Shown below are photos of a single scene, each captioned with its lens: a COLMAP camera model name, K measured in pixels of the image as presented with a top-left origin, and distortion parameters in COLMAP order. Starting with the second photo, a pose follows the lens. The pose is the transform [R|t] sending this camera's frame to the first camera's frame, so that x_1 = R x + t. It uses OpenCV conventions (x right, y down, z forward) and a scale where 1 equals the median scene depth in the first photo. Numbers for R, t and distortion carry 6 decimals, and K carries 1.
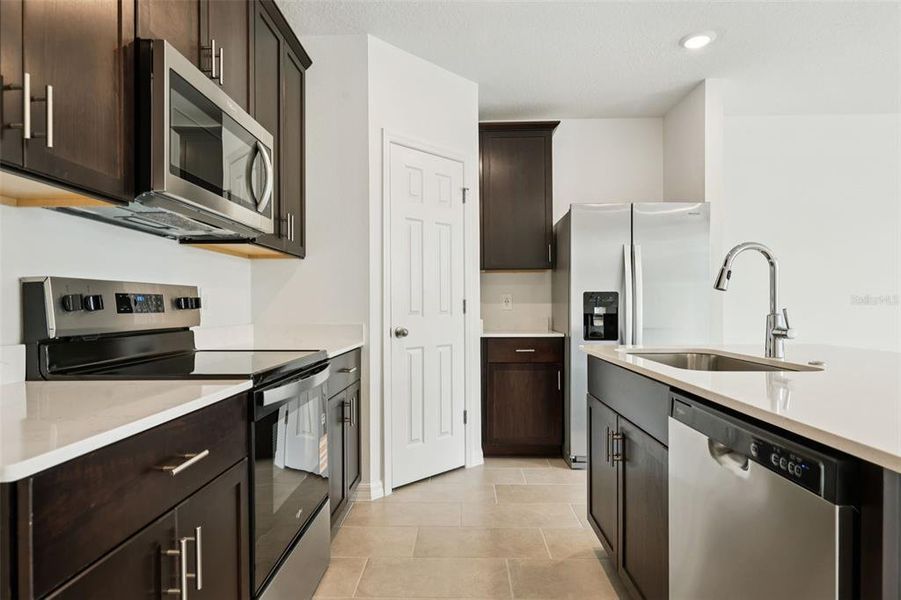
lens RADIAL K [[486.1, 0, 450.5], [0, 486.1, 300.0], [0, 0, 1]] dist [-0.002383, -0.001019]
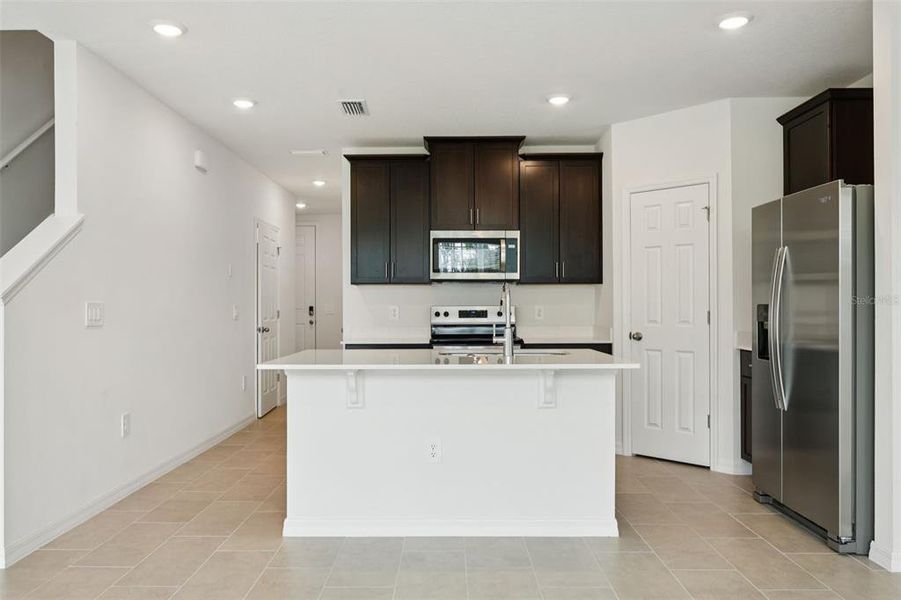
lens RADIAL K [[650.9, 0, 447.8], [0, 650.9, 313.7], [0, 0, 1]] dist [0.001535, 0.000080]
pose [[0.013806, 0.014189, -0.999804, 1.655005], [0.012611, 0.999817, 0.014363, -0.025868], [0.999825, -0.012807, 0.013625, 0.473890]]
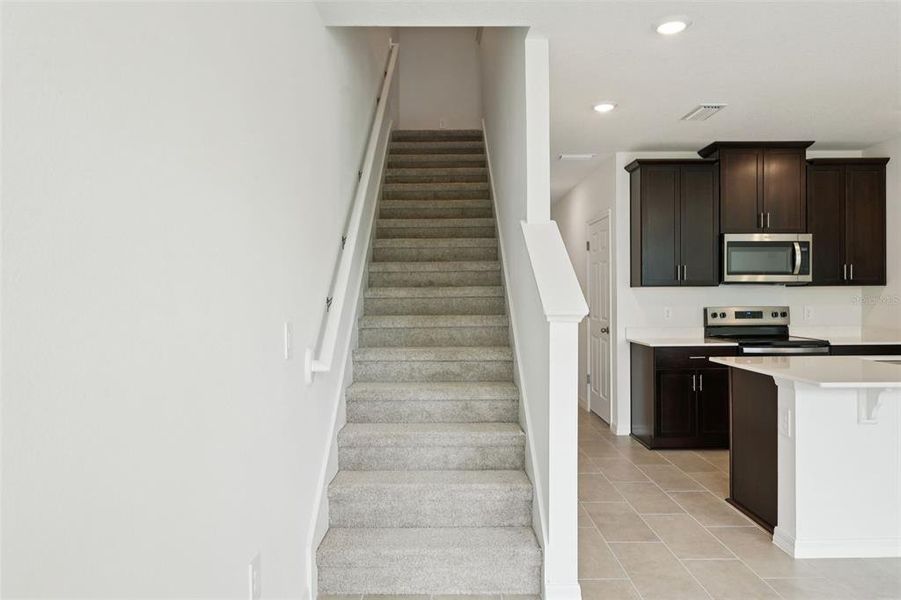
lens RADIAL K [[589.4, 0, 450.5], [0, 589.4, 300.0], [0, 0, 1]] dist [-0.002734, -0.002280]
pose [[0.040747, 0.012431, -0.999092, 1.461158], [0.015242, 0.999799, 0.013062, -0.081190], [0.999053, -0.015760, 0.040550, -0.440662]]
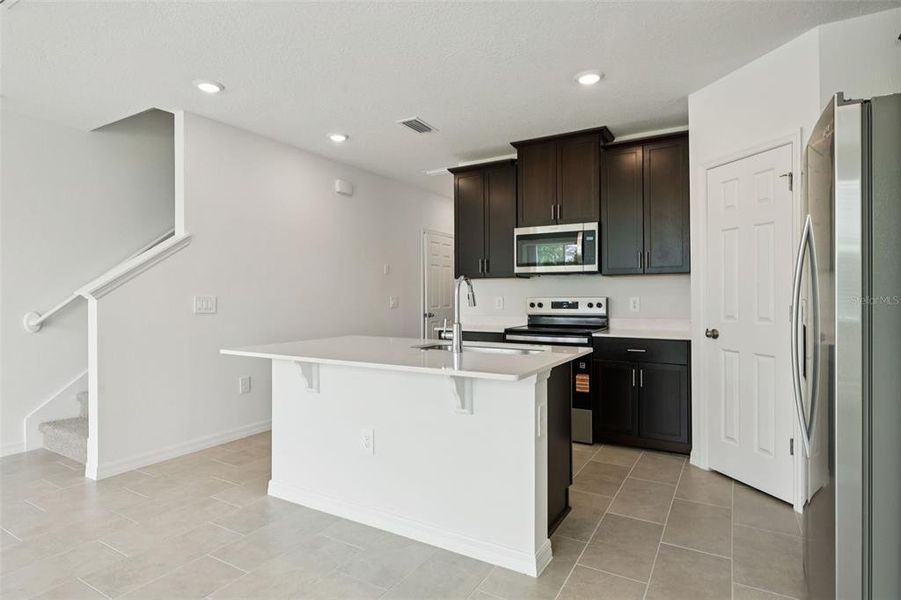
lens RADIAL K [[486.1, 0, 450.5], [0, 486.1, 300.0], [0, 0, 1]] dist [-0.002383, -0.001019]
pose [[-0.493038, 0.013511, -0.869903, 1.191748], [0.013709, 0.999876, 0.007760, -0.029286], [0.869900, -0.008099, -0.493162, 1.037155]]
